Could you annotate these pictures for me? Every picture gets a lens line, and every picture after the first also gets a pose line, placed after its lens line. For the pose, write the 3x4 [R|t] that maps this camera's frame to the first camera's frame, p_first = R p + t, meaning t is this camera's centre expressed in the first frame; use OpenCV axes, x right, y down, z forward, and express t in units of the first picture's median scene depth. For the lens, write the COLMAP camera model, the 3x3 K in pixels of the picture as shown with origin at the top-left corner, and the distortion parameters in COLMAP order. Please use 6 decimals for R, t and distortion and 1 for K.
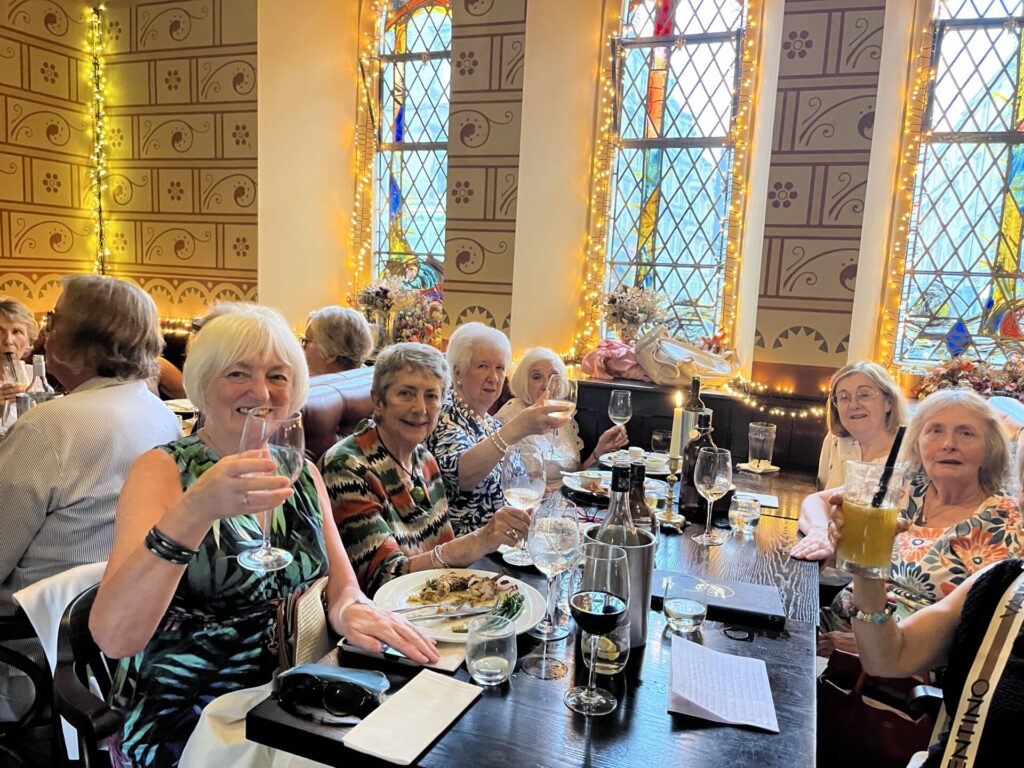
lens RADIAL K [[852.8, 0, 512.0], [0, 852.8, 384.0], [0, 0, 1]] dist [0.012861, 0.004294]
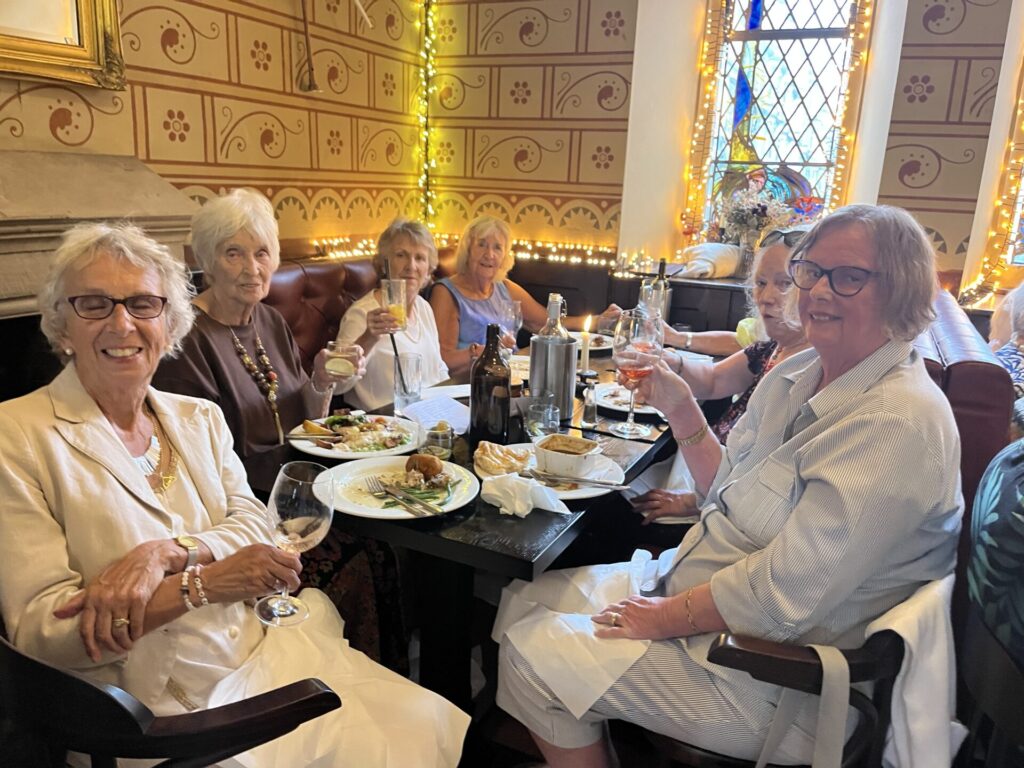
lens RADIAL K [[788.6, 0, 512.0], [0, 788.6, 384.0], [0, 0, 1]] dist [0.071828, -0.109215]
pose [[0.997784, 0.013964, -0.065047, -0.337921], [-0.005222, 0.991146, 0.132670, -0.035384], [0.066324, -0.132036, 0.989024, 0.144099]]
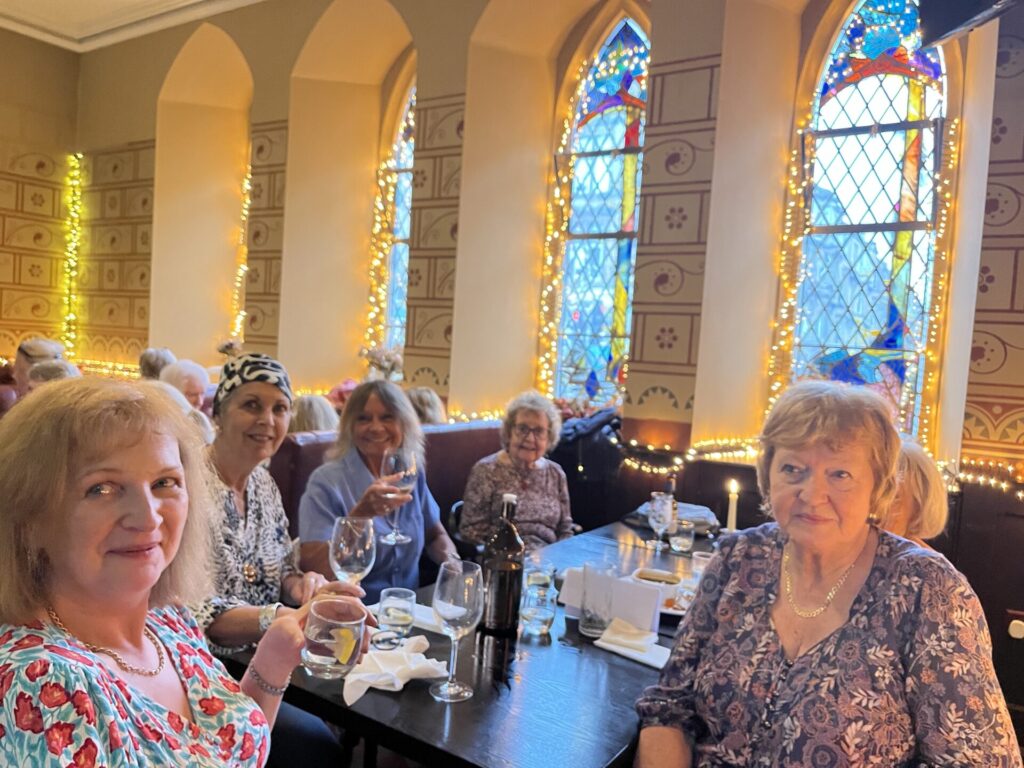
lens RADIAL K [[791.3, 0, 512.0], [0, 791.3, 384.0], [0, 0, 1]] dist [0.042496, 0.000365]
pose [[0.979023, 0.022876, -0.202461, 0.555104], [-0.040767, 0.995577, -0.084642, 0.047495], [0.199629, 0.091120, 0.975626, -0.186915]]
